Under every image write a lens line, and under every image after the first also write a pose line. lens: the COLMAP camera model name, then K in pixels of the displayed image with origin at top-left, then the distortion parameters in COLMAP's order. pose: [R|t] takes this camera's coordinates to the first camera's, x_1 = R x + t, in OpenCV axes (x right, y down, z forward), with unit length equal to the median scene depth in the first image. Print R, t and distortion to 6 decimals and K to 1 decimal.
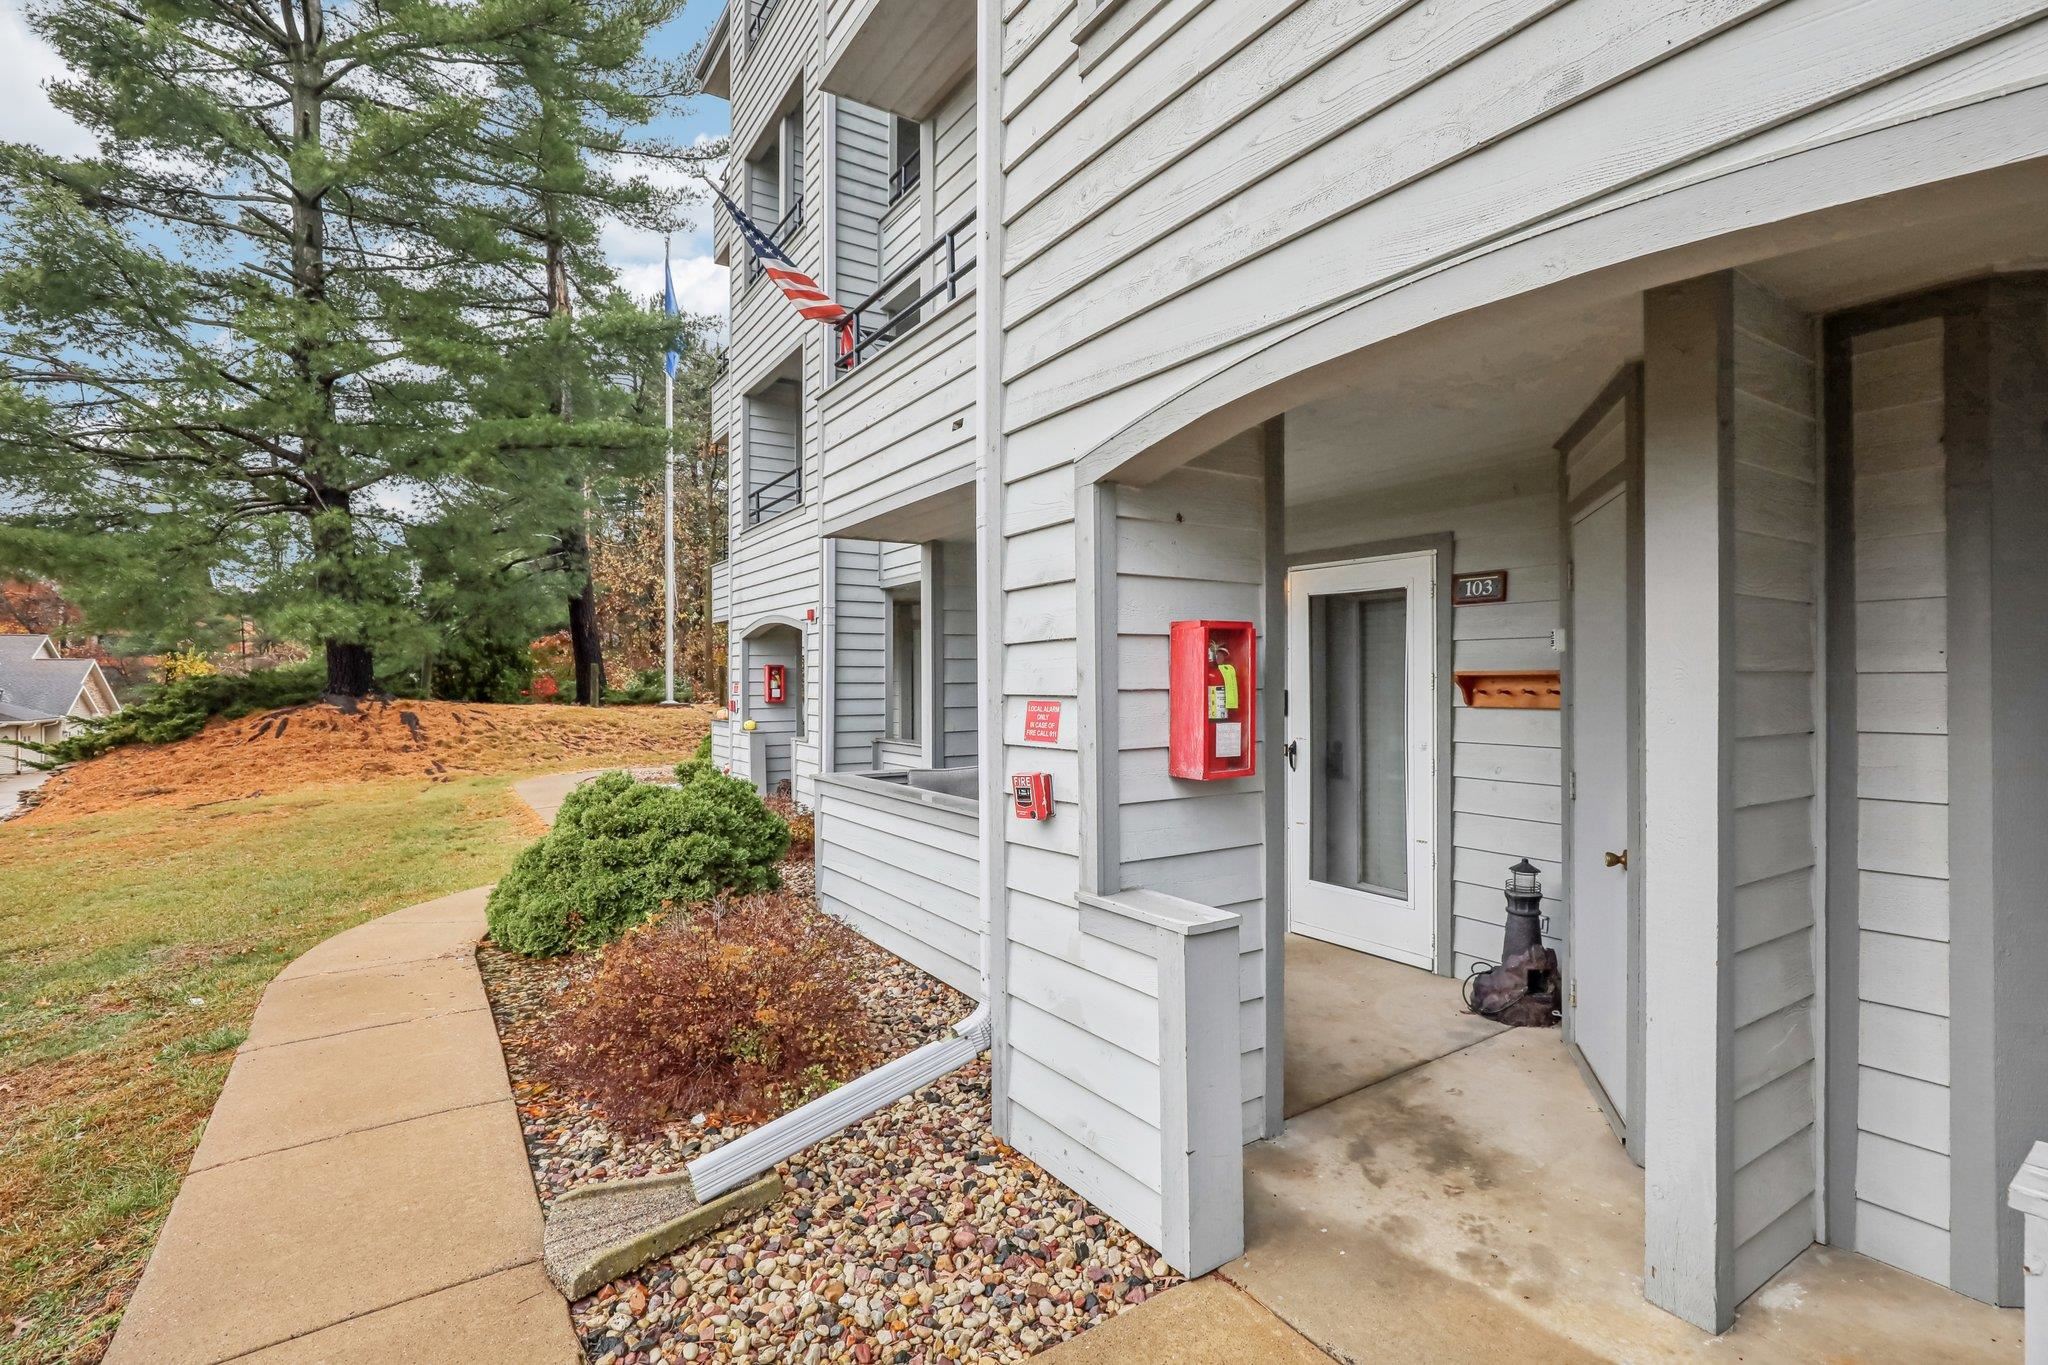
lens RADIAL K [[964.4, 0, 1059.0], [0, 964.4, 689.2], [0, 0, 1]] dist [-0.030837, 0.007988]
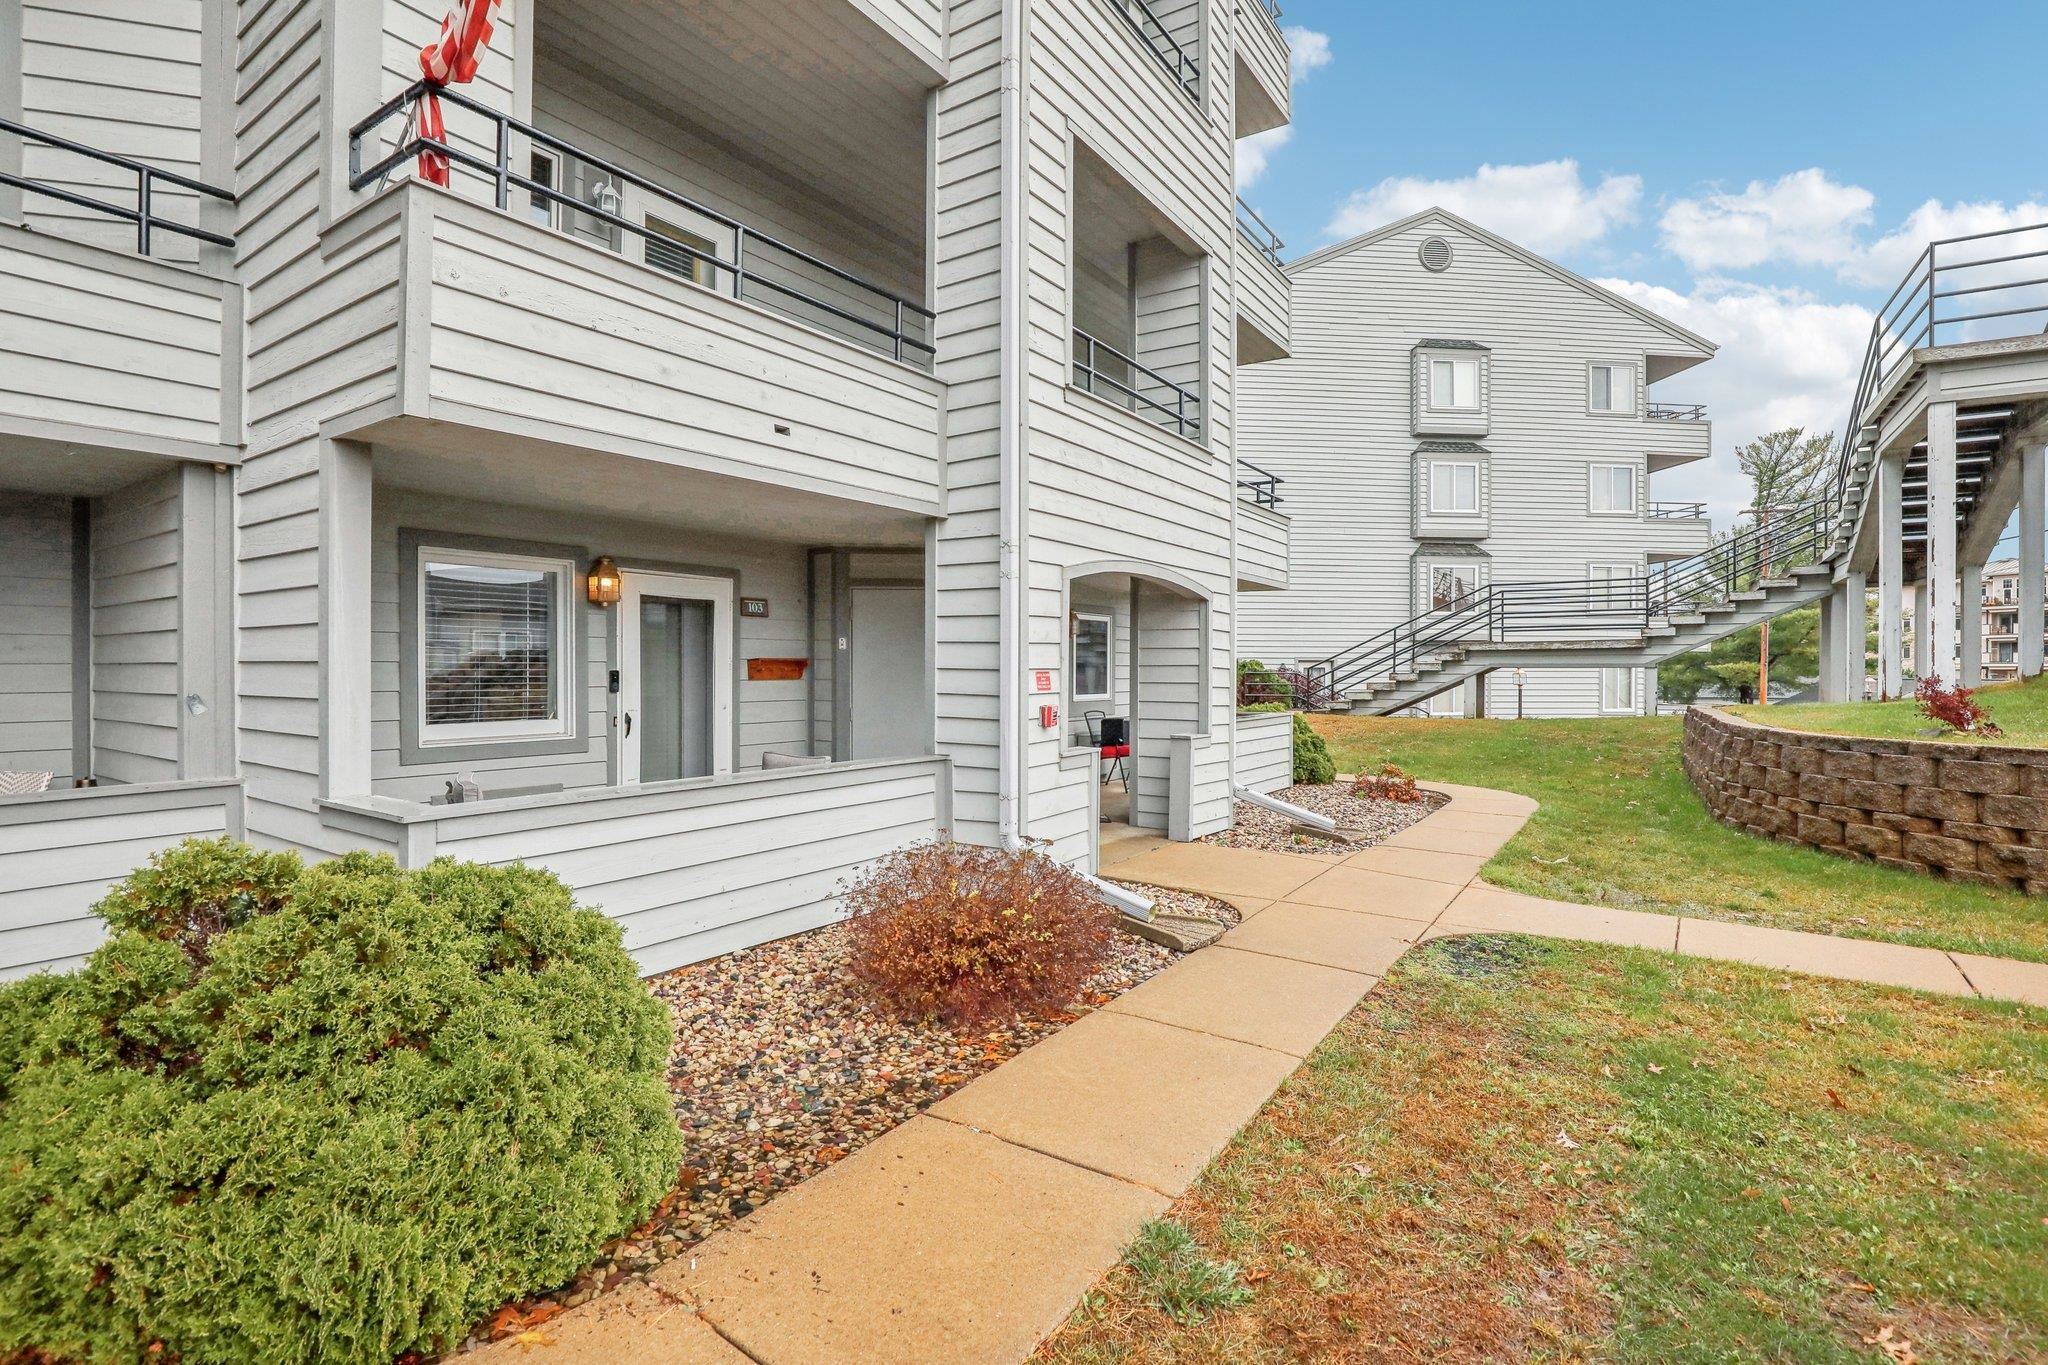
lens RADIAL K [[964.4, 0, 1045.8], [0, 964.4, 674.4], [0, 0, 1]] dist [-0.030837, 0.007988]
pose [[-0.378249, -0.002354, 0.925701, -0.589885], [0.011163, 0.999912, 0.007103, 0.001451], [-0.925637, 0.013020, -0.378189, 0.537759]]
